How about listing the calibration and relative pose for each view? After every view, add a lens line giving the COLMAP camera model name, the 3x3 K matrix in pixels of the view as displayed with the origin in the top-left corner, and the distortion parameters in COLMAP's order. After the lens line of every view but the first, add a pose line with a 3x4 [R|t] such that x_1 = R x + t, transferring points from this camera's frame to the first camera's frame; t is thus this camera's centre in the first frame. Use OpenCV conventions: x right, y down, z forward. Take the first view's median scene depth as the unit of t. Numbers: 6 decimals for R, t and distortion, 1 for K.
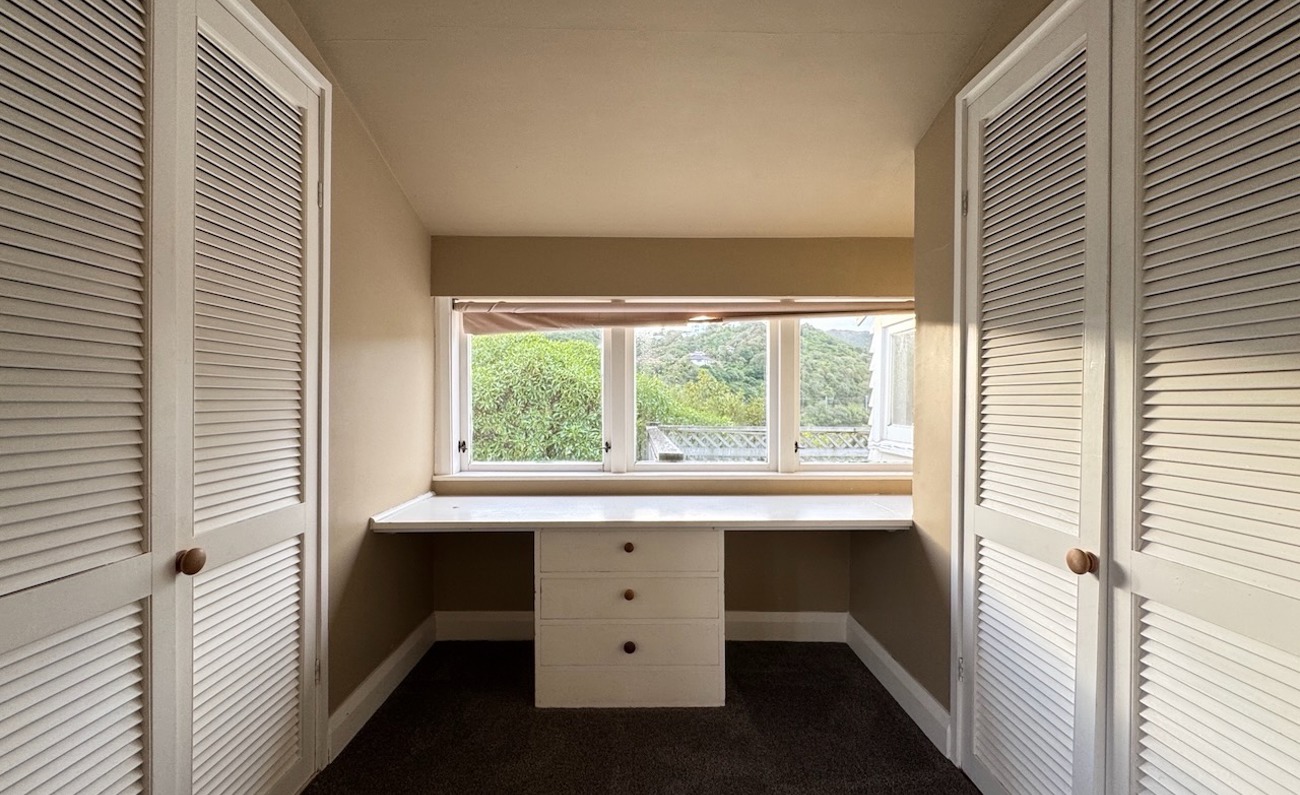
lens RADIAL K [[521.0, 0, 651.8], [0, 521.0, 400.8], [0, 0, 1]] dist [-0.002279, -0.000104]
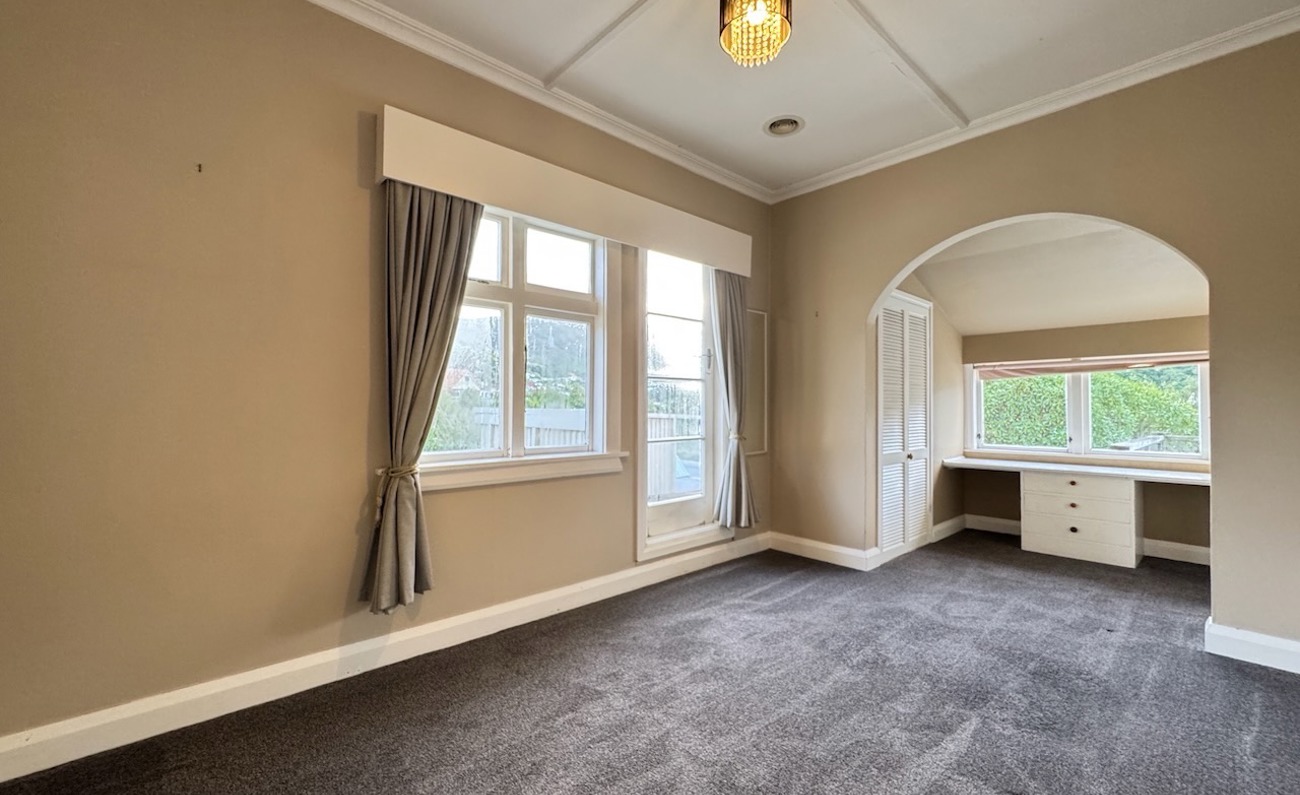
lens RADIAL K [[521.0, 0, 642.4], [0, 521.0, 403.1], [0, 0, 1]] dist [-0.002279, -0.000104]
pose [[0.647452, -0.008235, -0.762061, 0.337277], [0.000761, 0.999948, -0.010160, -0.020556], [0.762105, 0.005998, 0.647425, -1.325636]]
